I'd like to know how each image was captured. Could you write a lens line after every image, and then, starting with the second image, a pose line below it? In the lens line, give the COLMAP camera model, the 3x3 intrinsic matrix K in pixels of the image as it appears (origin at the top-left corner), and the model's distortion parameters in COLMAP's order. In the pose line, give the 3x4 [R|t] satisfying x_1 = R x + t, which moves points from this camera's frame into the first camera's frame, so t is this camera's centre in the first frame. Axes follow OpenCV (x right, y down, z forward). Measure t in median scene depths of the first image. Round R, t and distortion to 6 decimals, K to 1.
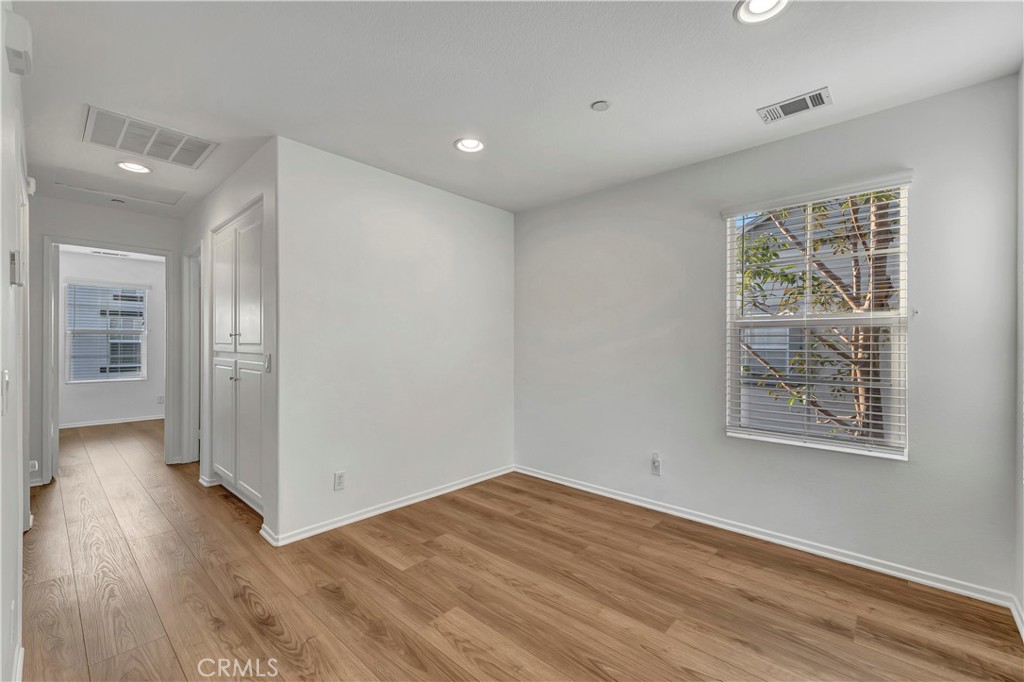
lens RADIAL K [[425.5, 0, 512.4], [0, 425.5, 341.5], [0, 0, 1]] dist [0.004404, 0.000584]
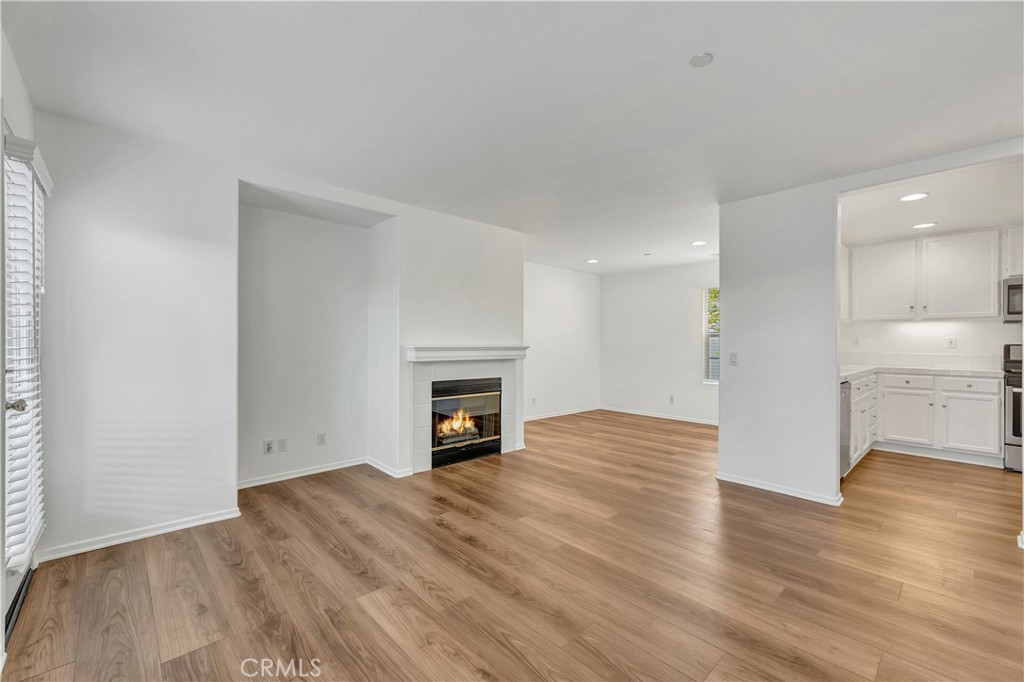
lens RADIAL K [[427.1, 0, 508.7], [0, 427.1, 342.3], [0, 0, 1]] dist [-0.001061, -0.000117]
pose [[0.996003, 0.004799, -0.089191, -0.383001], [-0.004826, 0.999988, -0.000086, 0.002997], [0.089190, 0.000516, 0.996014, -1.571677]]
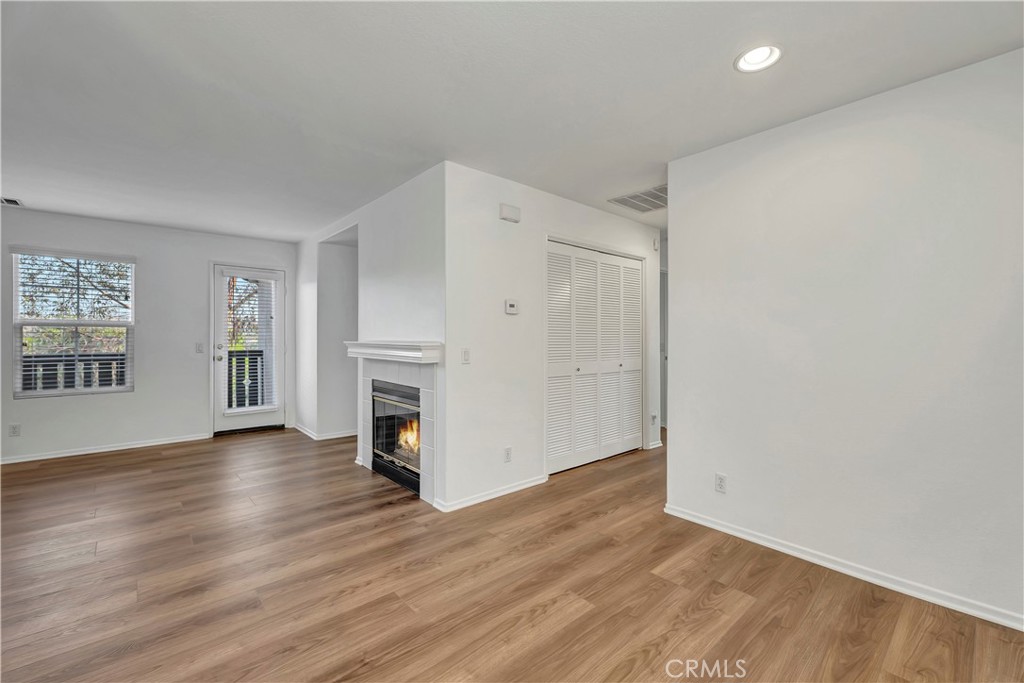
lens RADIAL K [[431.9, 0, 508.6], [0, 431.9, 331.5], [0, 0, 1]] dist [0.002030, -0.000079]
pose [[-0.110822, -0.012488, -0.993762, 0.708236], [-0.004387, 0.999917, -0.012077, -0.001557], [0.993831, 0.003021, -0.110868, 0.718976]]
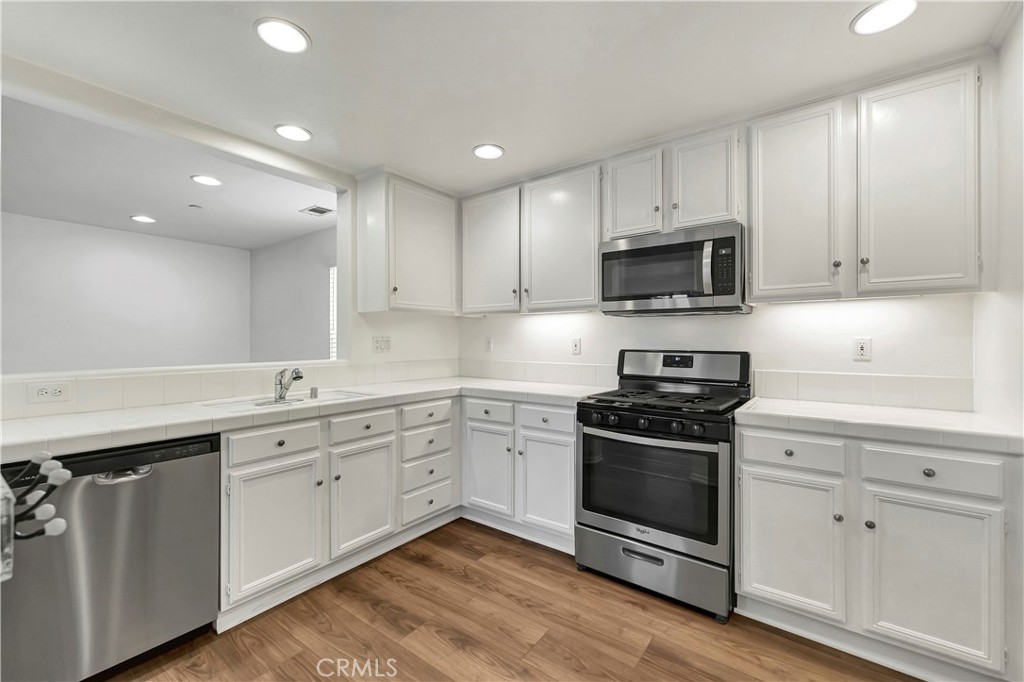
lens RADIAL K [[427.0, 0, 509.2], [0, 427.0, 339.4], [0, 0, 1]] dist [0.003977, 0.000335]
pose [[0.995317, -0.002559, 0.096634, 1.132534], [0.002488, 0.999997, 0.000856, -0.026828], [-0.096636, -0.000611, 0.995320, -0.706385]]
